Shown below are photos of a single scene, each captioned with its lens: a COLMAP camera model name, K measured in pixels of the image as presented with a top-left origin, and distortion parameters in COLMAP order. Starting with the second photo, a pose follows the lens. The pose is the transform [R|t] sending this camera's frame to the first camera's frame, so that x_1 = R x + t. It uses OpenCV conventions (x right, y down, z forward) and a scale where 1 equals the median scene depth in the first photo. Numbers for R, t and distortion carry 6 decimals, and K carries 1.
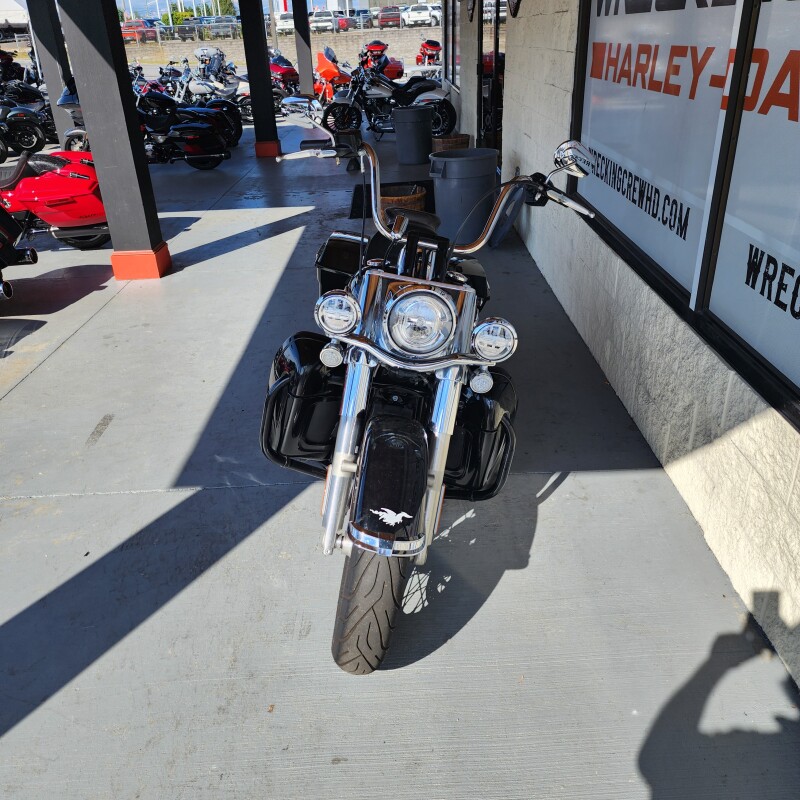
lens RADIAL K [[713.5, 0, 388.1], [0, 713.5, 391.5], [0, 0, 1]] dist [0.062888, -0.050138]
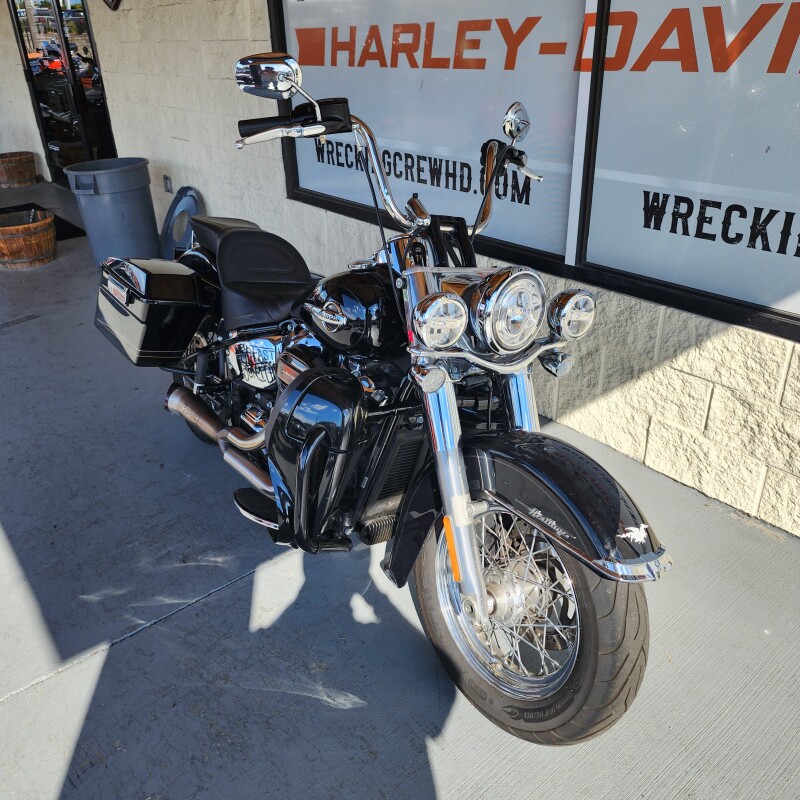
lens RADIAL K [[713.5, 0, 388.1], [0, 713.5, 391.5], [0, 0, 1]] dist [0.062888, -0.050138]
pose [[0.786394, -0.264338, 0.558310, -0.430140], [0.276639, 0.958820, 0.064311, -0.078334], [-0.552318, 0.103877, 0.827136, 0.298108]]
